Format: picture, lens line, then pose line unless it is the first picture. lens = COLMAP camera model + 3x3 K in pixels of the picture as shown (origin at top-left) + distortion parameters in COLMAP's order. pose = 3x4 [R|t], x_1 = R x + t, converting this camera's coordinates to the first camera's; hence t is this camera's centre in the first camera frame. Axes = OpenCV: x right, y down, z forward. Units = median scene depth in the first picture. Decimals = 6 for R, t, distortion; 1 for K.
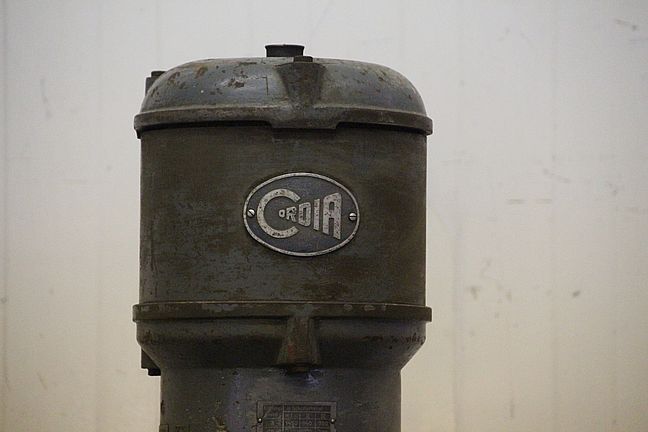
lens RADIAL K [[3883.5, 0, 323.1], [0, 3883.5, 216.1], [0, 0, 1]] dist [2.219206, 0.000000]
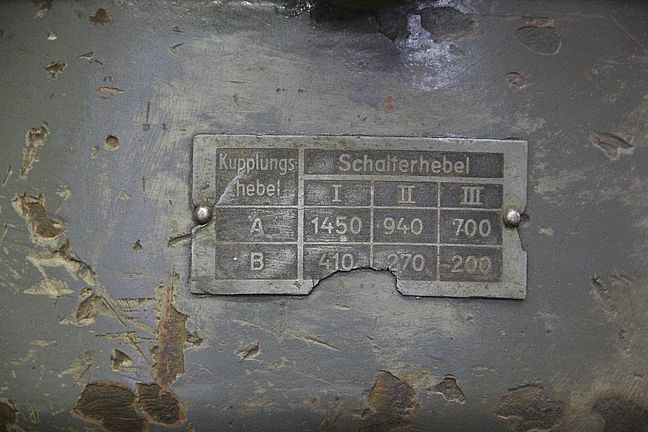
lens RADIAL K [[2325.1, 0, 323.6], [0, 2325.1, 216.3], [0, 0, 1]] dist [0.873810, 0.000000]
pose [[0.998366, 0.000267, -0.057139, -0.000830], [0.001217, 0.999663, 0.025936, 0.048740], [0.057127, -0.025963, 0.998029, 0.859177]]
